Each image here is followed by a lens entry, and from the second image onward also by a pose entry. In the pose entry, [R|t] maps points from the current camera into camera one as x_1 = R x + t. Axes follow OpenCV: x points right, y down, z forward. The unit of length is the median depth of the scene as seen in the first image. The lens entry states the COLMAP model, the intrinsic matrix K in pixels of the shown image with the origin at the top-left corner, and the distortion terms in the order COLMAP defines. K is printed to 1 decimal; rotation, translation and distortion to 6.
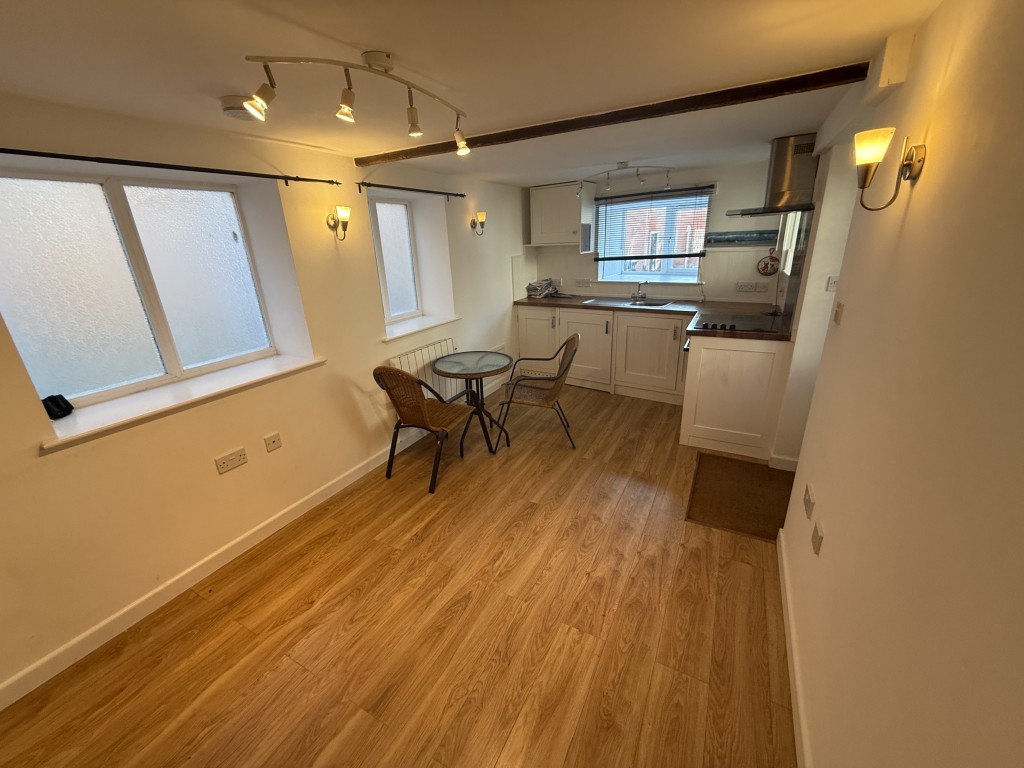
lens RADIAL K [[411.1, 0, 509.6], [0, 411.1, 384.1], [0, 0, 1]] dist [0.004320, -0.000549]
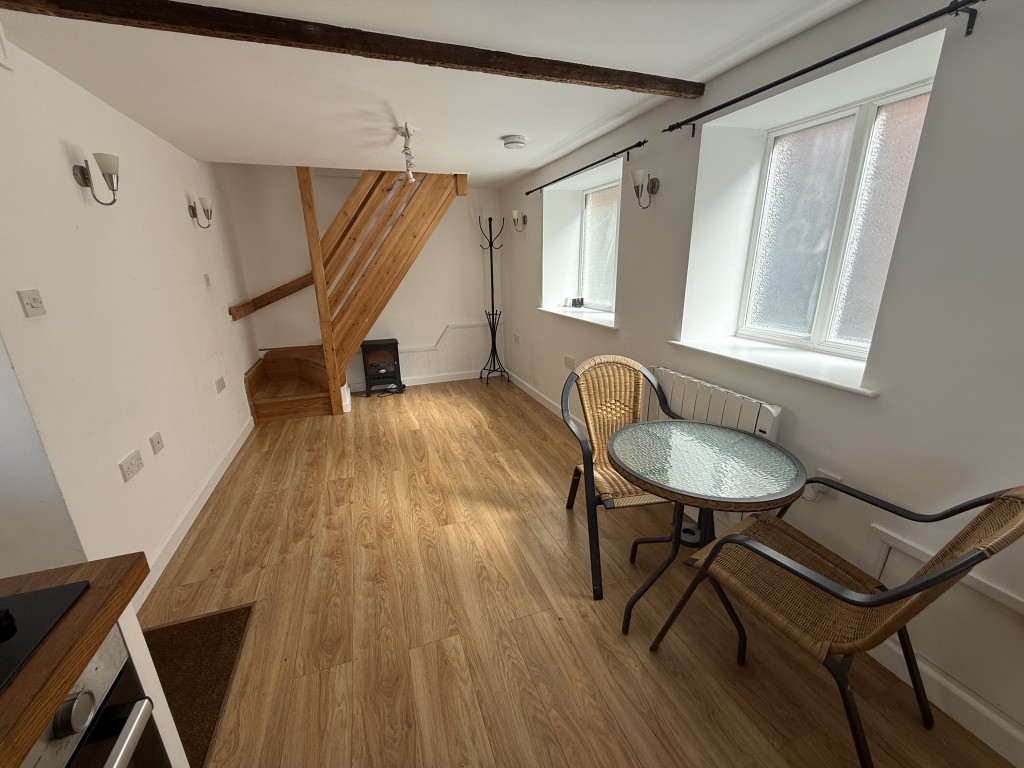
lens RADIAL K [[411.1, 0, 511.6], [0, 411.1, 387.7], [0, 0, 1]] dist [0.004320, -0.000549]
pose [[-0.666060, 0.273608, -0.693904, 0.572164], [-0.207827, 0.825378, 0.524937, -0.499732], [0.716360, 0.493852, -0.492888, 1.623417]]
